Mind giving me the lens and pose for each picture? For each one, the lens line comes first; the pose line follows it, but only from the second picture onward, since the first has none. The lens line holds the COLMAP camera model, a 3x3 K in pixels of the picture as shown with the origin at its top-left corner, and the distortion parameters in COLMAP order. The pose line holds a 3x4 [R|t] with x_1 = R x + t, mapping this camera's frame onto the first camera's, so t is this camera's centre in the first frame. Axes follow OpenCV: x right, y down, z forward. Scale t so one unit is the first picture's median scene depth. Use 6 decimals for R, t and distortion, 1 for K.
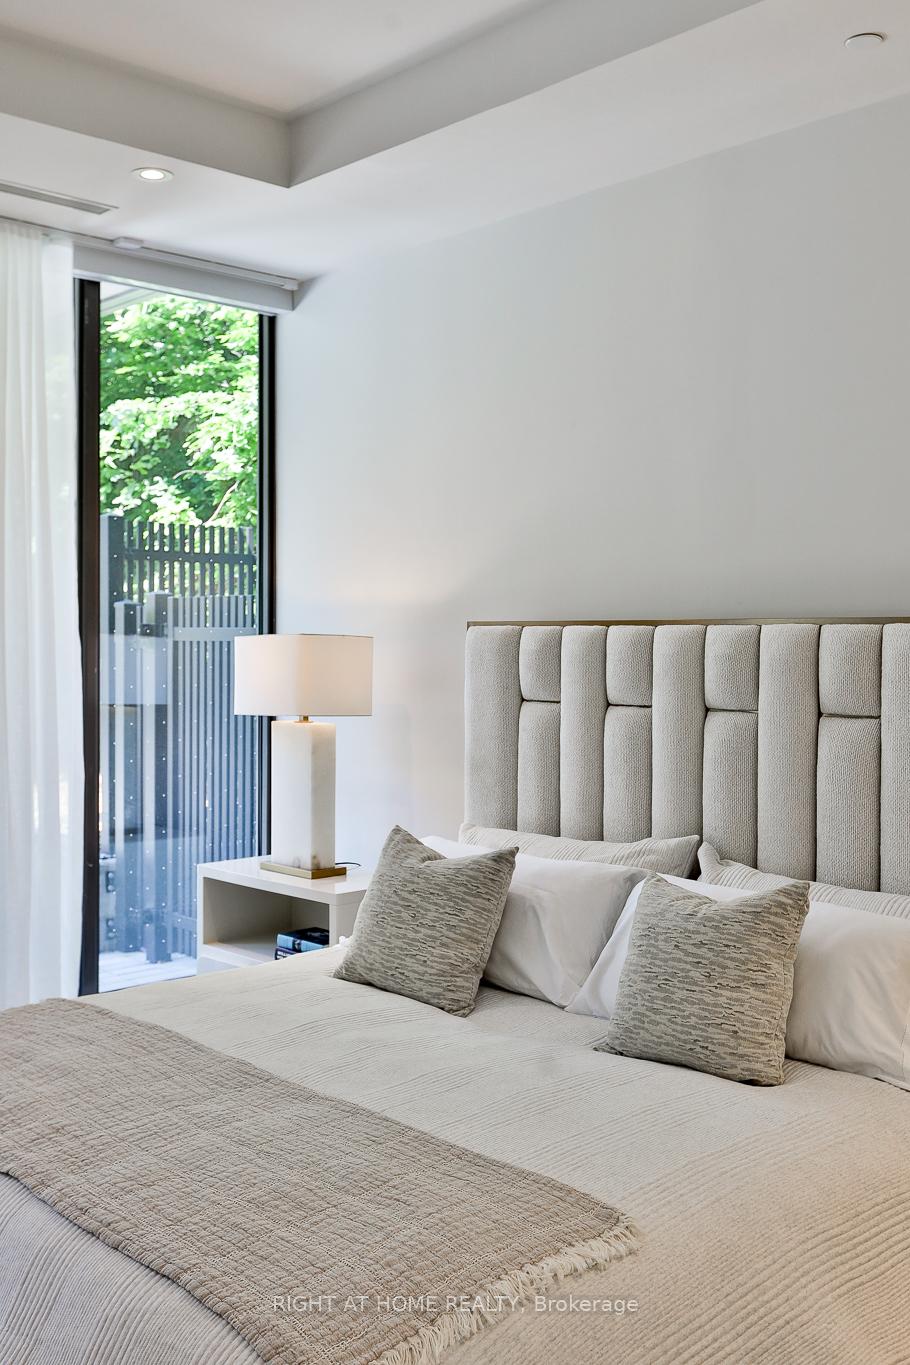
lens RADIAL K [[1427.1, 0, 454.4], [0, 1427.1, 677.4], [0, 0, 1]] dist [0.010544, 0.000000]
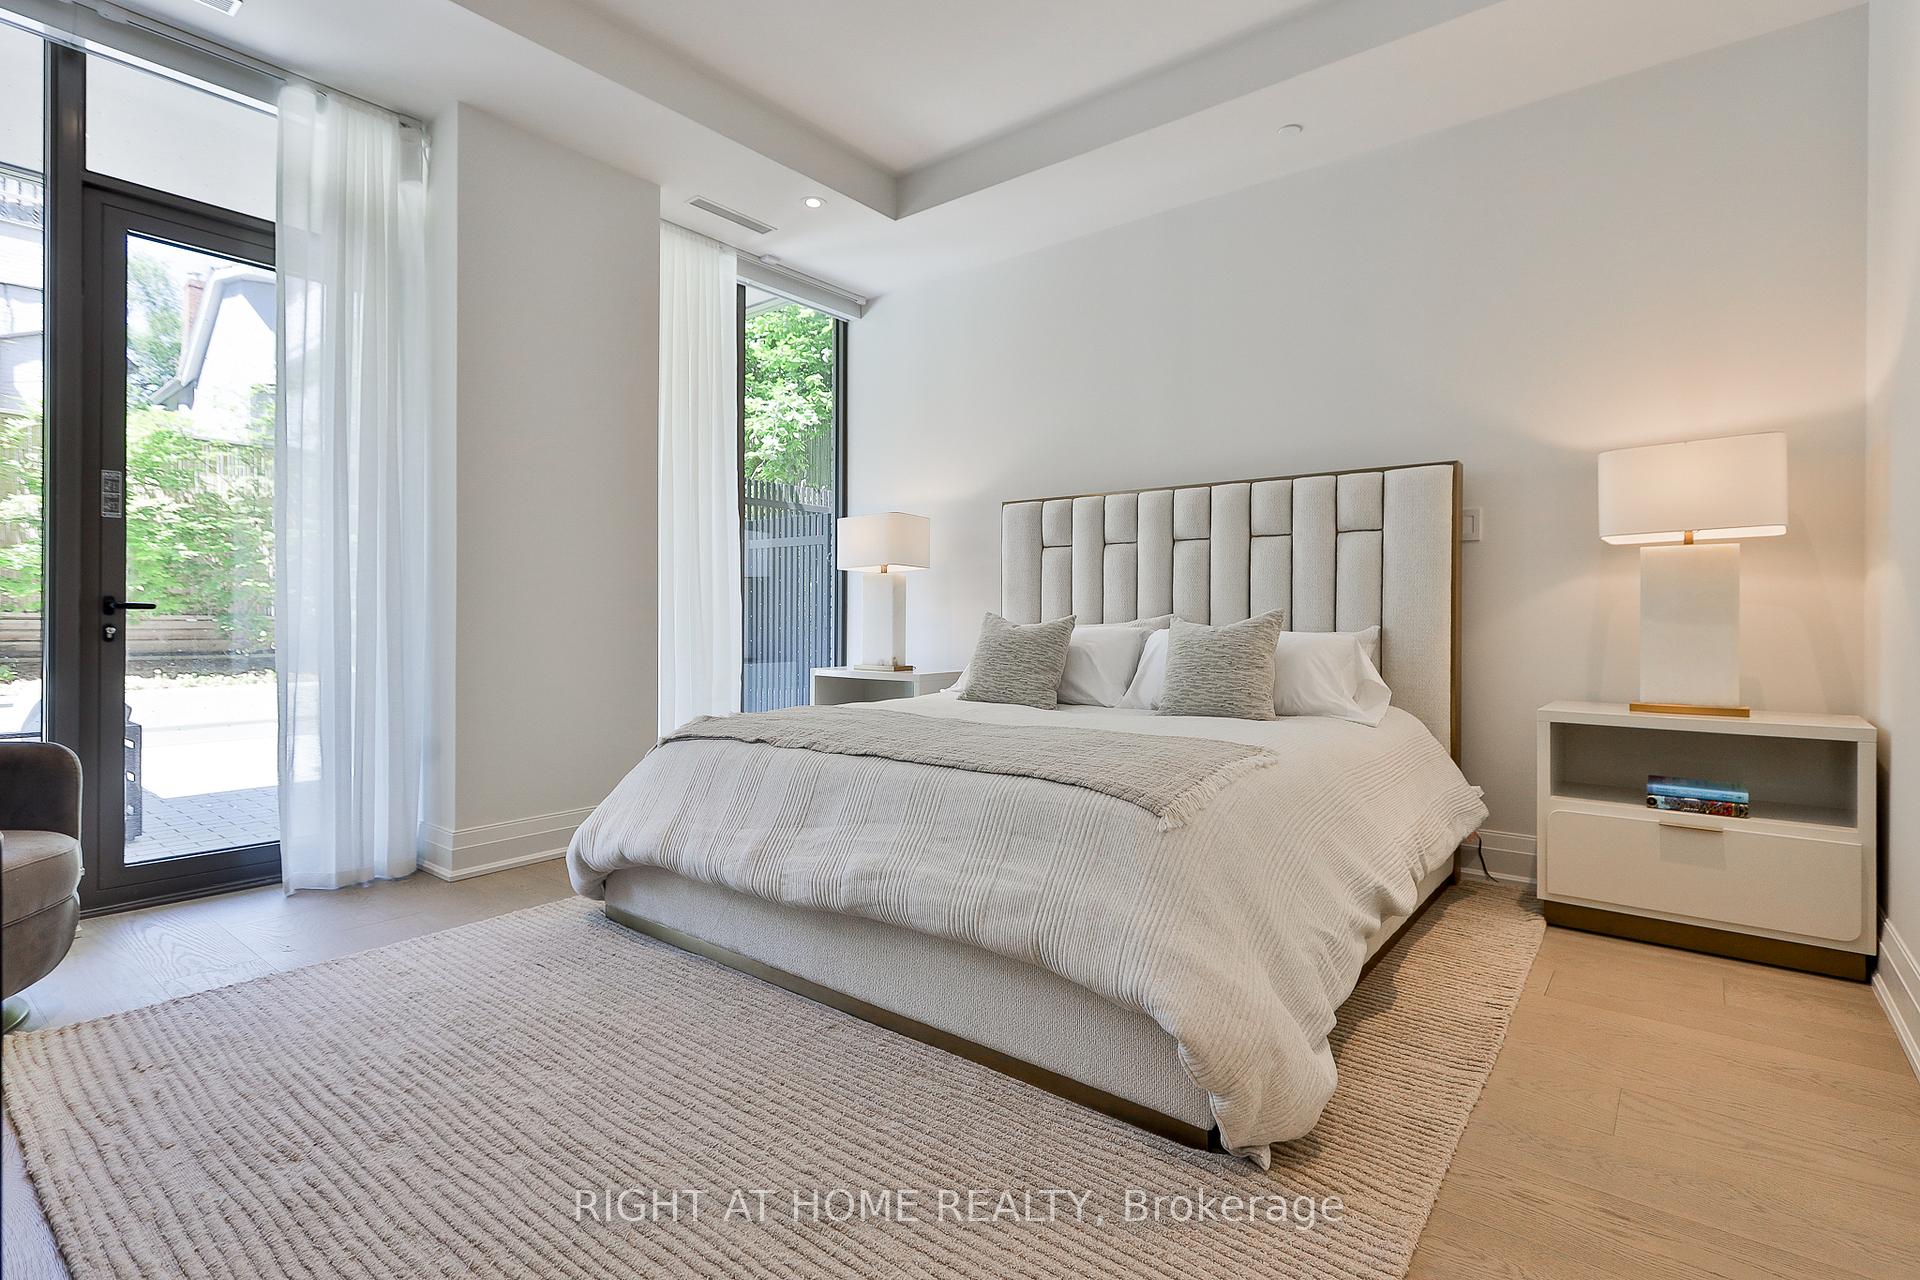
lens RADIAL K [[926.7, 0, 985.4], [0, 926.7, 631.8], [0, 0, 1]] dist [0.004434, 0.000361]
pose [[0.986554, -0.001852, 0.163425, -0.198094], [0.002861, 0.999978, -0.005944, 0.123510], [-0.163410, 0.006332, 0.986538, -0.020466]]
